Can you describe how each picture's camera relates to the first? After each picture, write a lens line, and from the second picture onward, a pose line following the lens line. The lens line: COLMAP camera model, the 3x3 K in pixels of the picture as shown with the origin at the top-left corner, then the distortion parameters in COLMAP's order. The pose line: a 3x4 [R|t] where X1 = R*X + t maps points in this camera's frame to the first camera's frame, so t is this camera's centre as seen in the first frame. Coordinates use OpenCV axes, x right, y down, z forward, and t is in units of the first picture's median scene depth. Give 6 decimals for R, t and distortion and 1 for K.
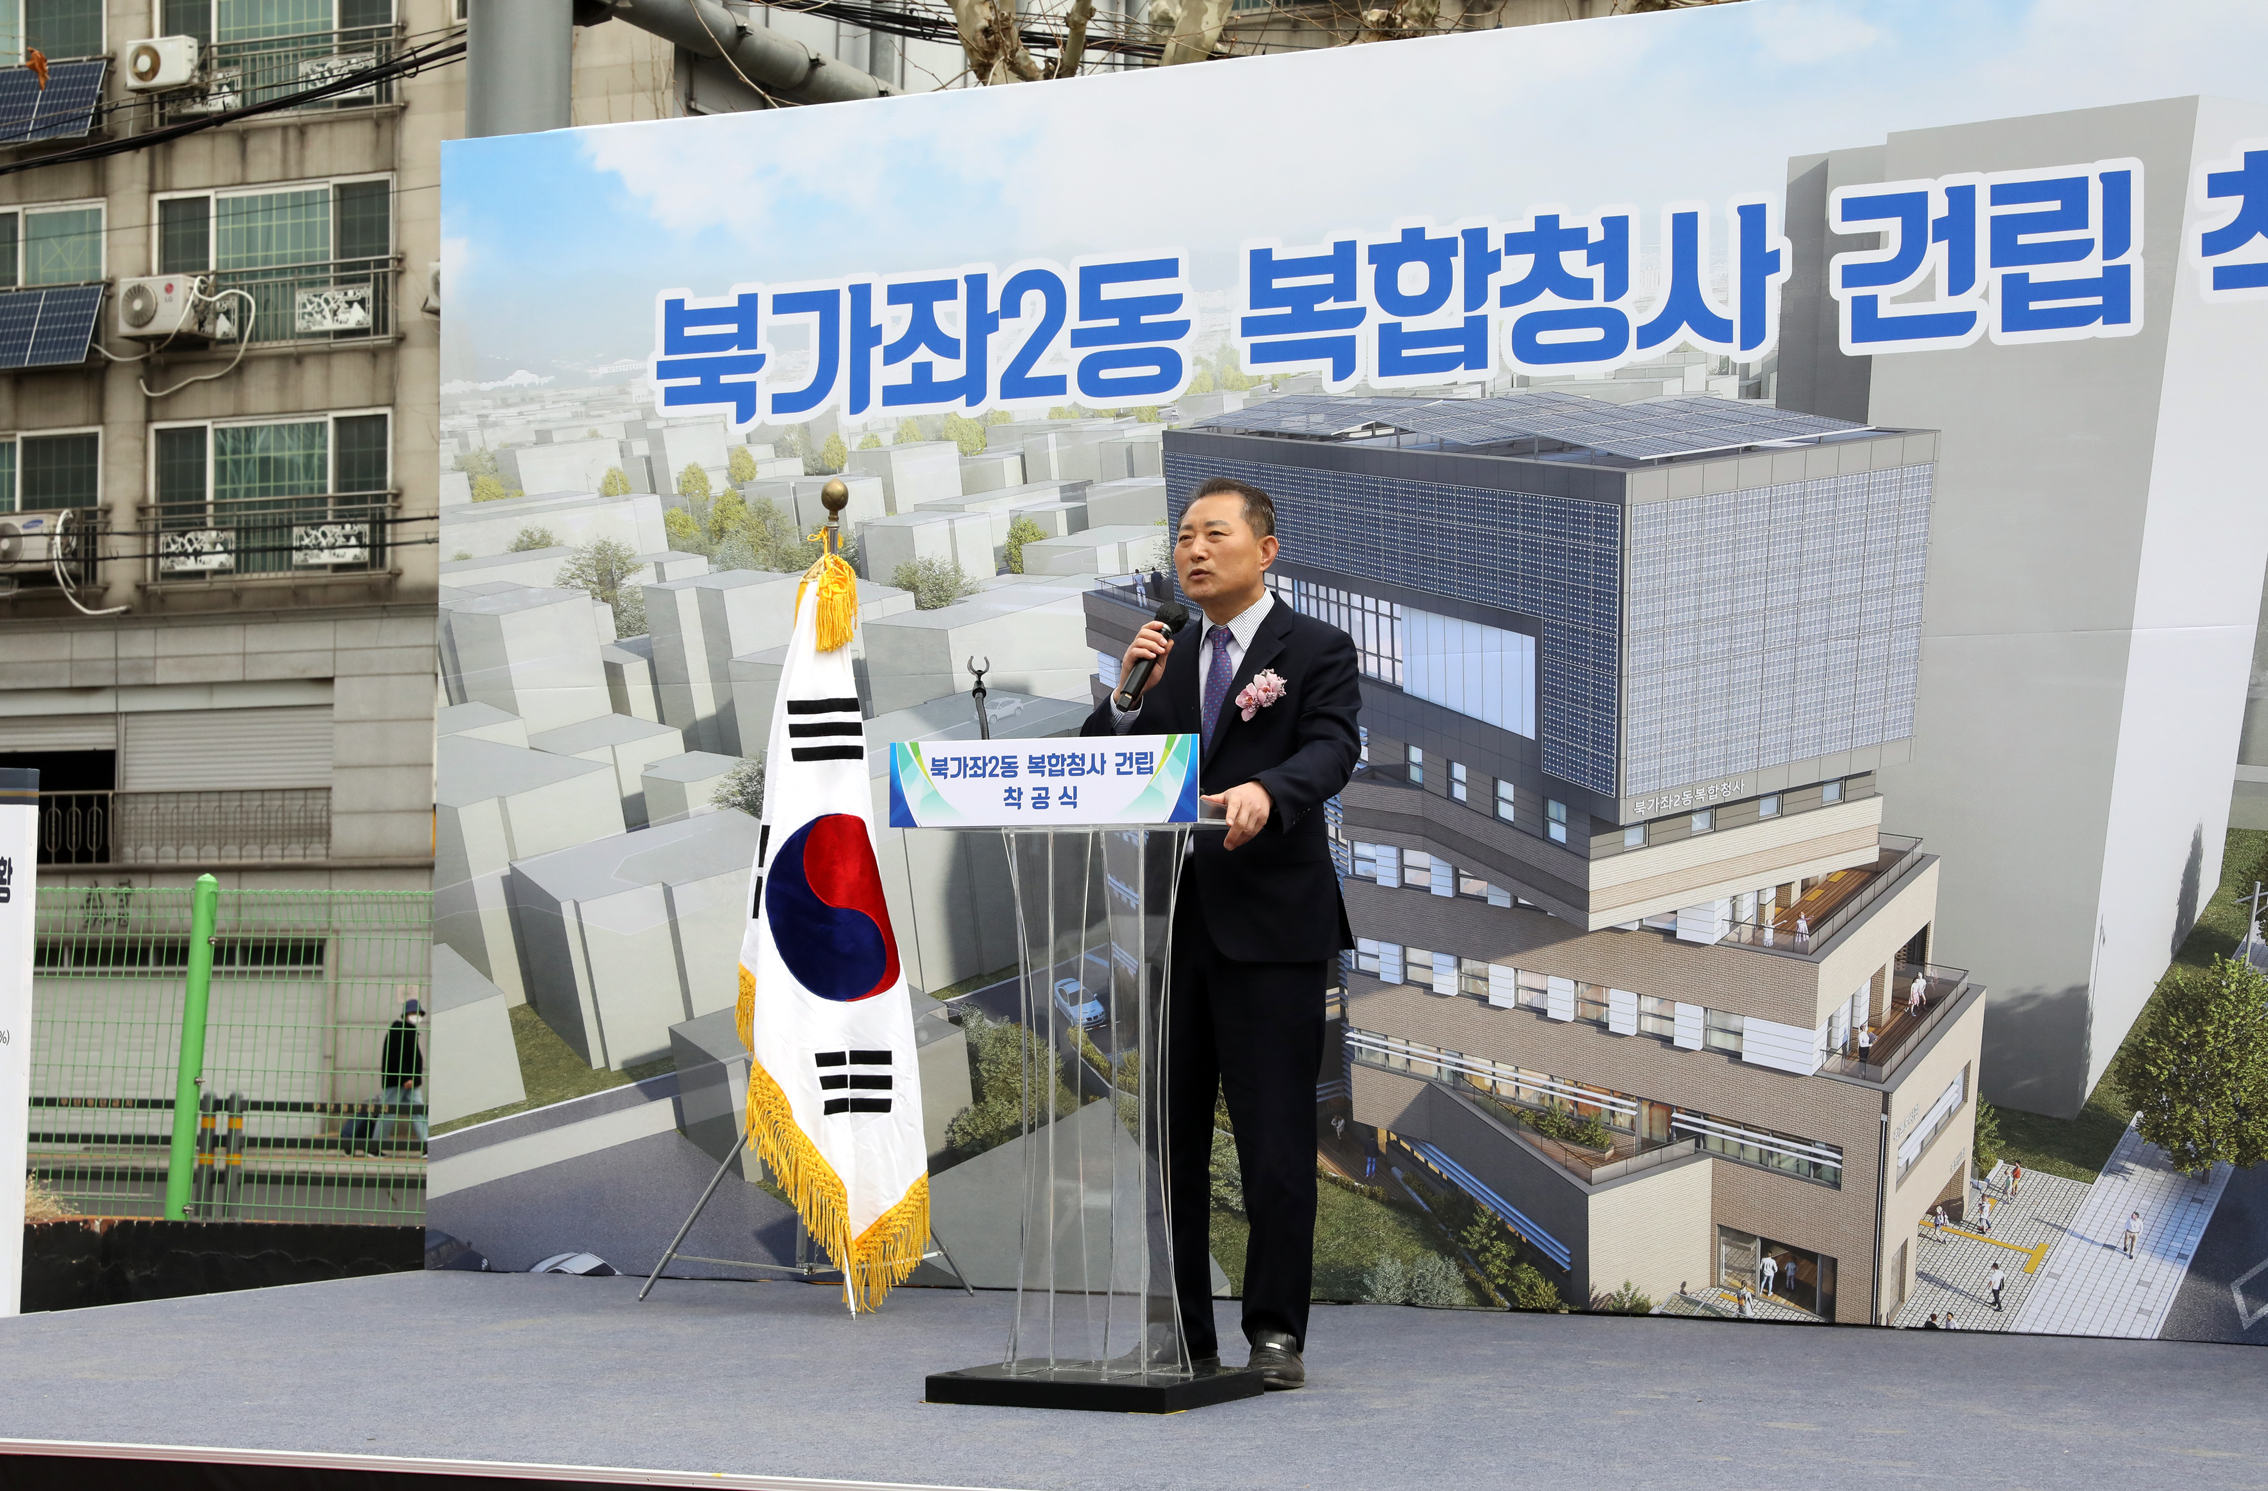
lens RADIAL K [[4260.0, 0, 1150.1], [0, 4260.0, 757.8], [0, 0, 1]] dist [0.216752, 0.000000]
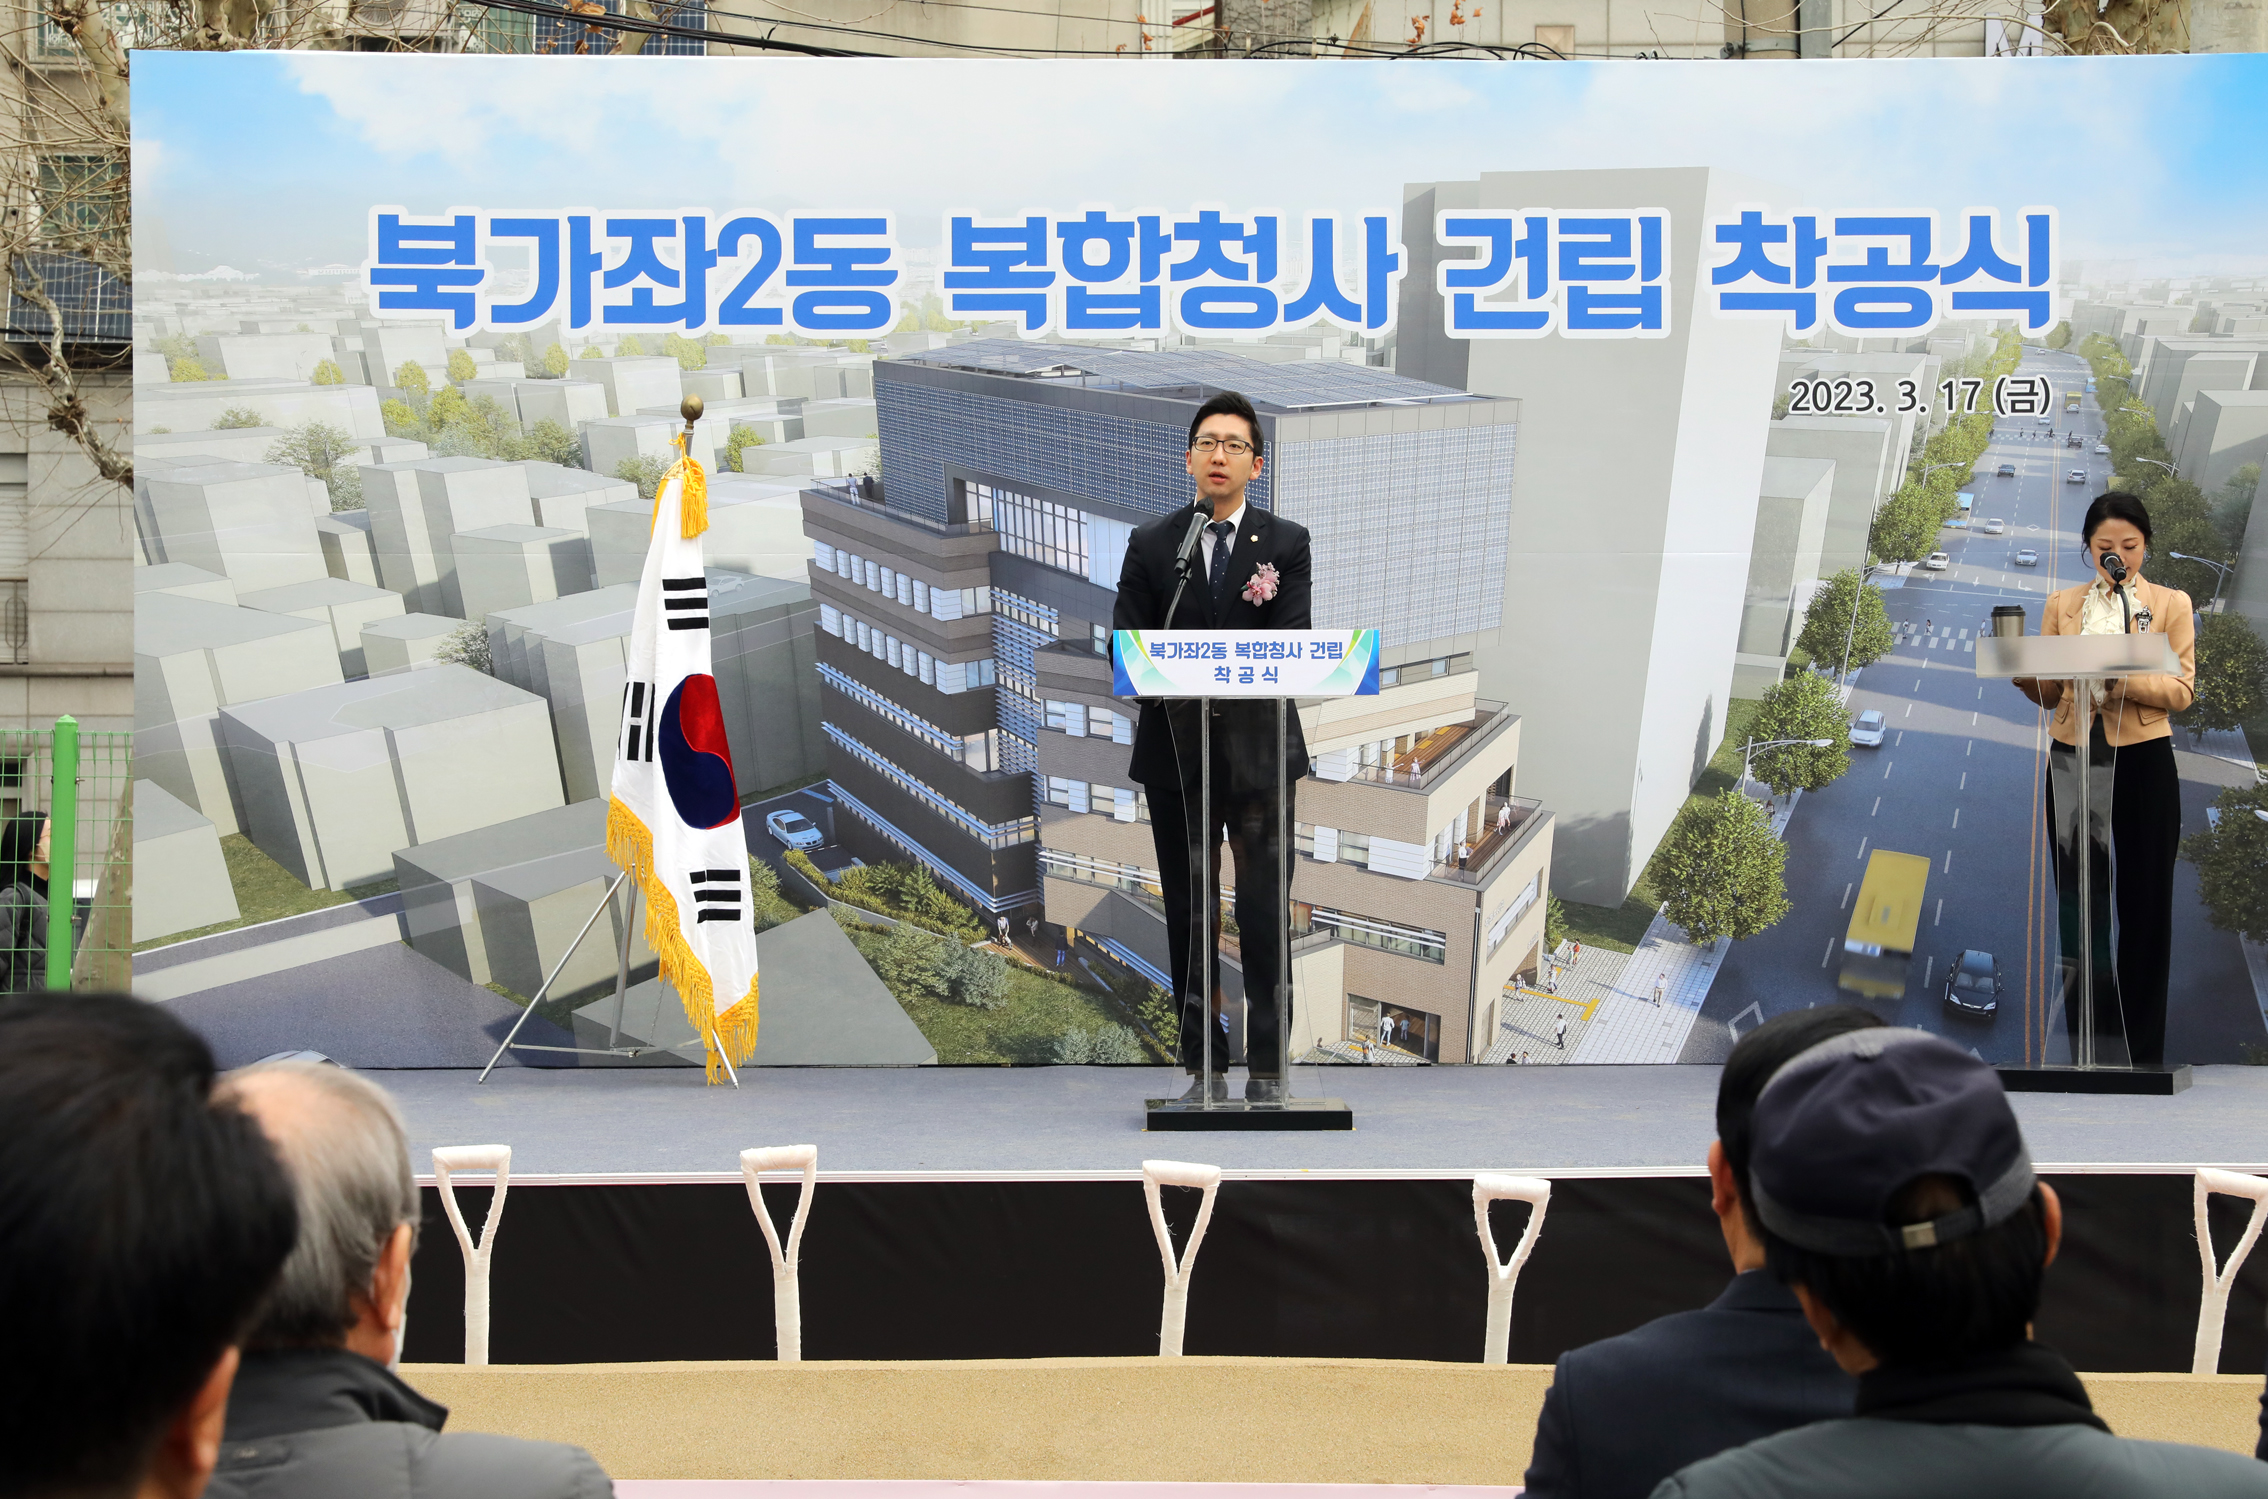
lens RADIAL K [[4260.0, 0, 1144.5], [0, 4260.0, 750.9], [0, 0, 1]] dist [0.216752, 0.000000]
pose [[0.882552, 0.003093, 0.470205, -0.517959], [-0.021805, 0.999172, 0.034355, -0.009118], [-0.469709, -0.040572, 0.881888, -0.120304]]
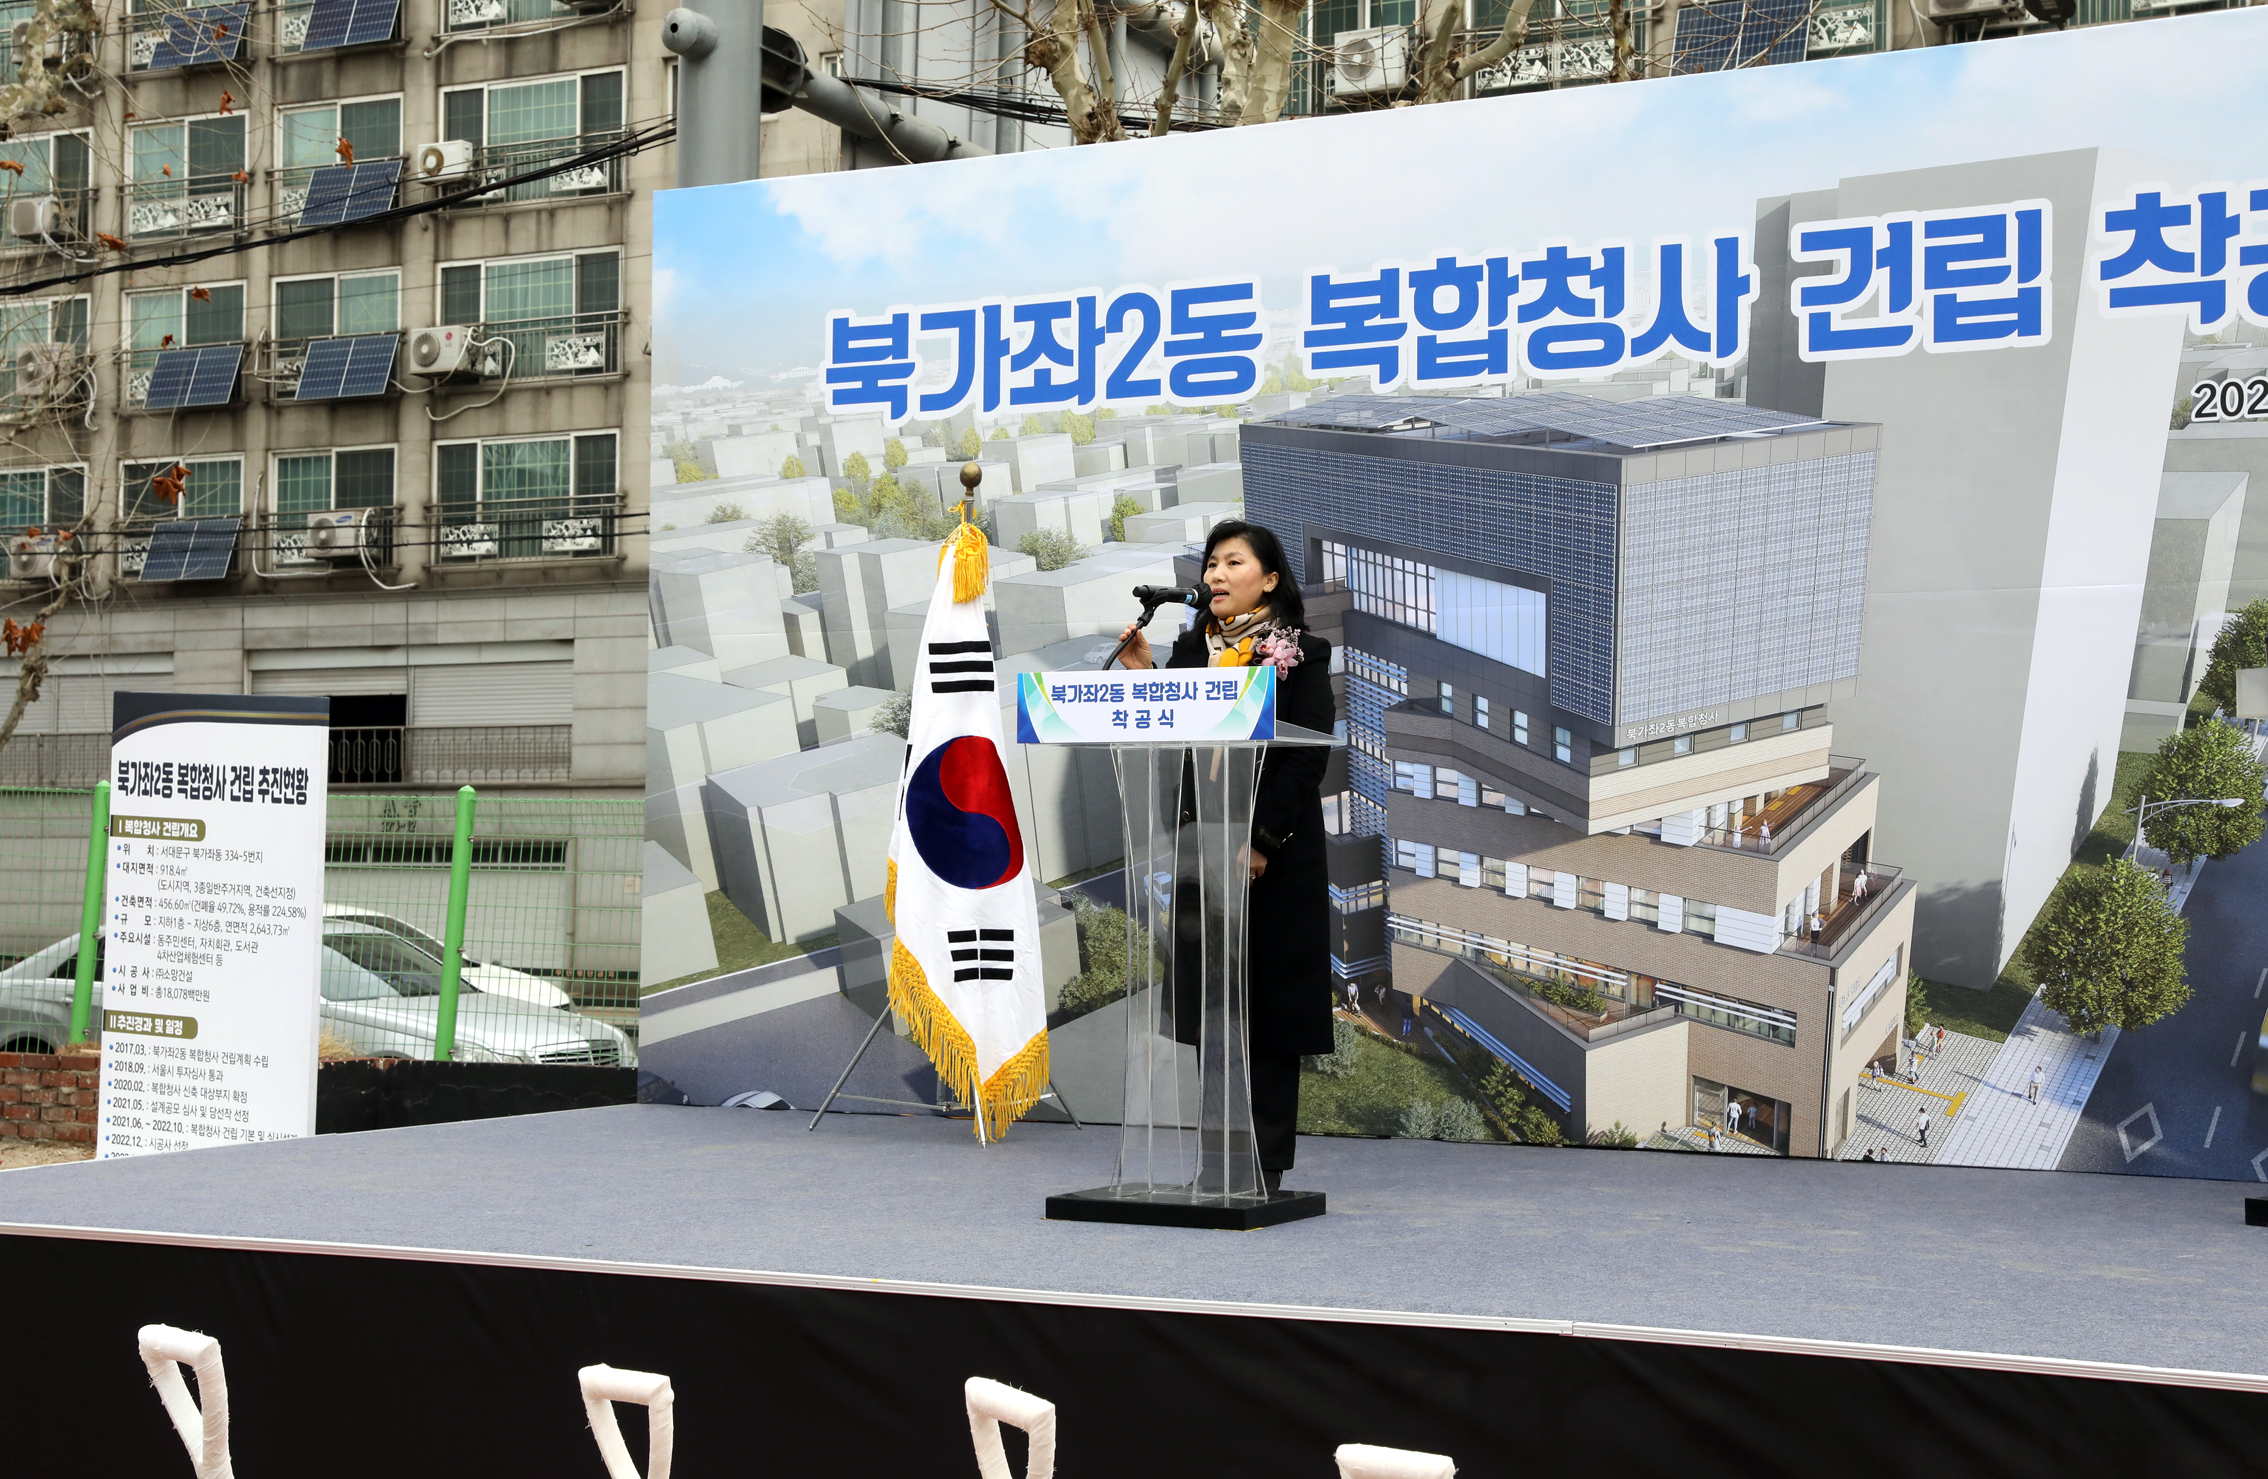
lens RADIAL K [[3334.4, 0, 1148.4], [0, 3334.4, 750.2], [0, 0, 1]] dist [0.123998, 0.000000]
pose [[0.999826, 0.004812, -0.018042, -0.005512], [-0.004572, 0.999901, 0.013294, 0.004169], [0.018104, -0.013209, 0.999749, 0.043932]]
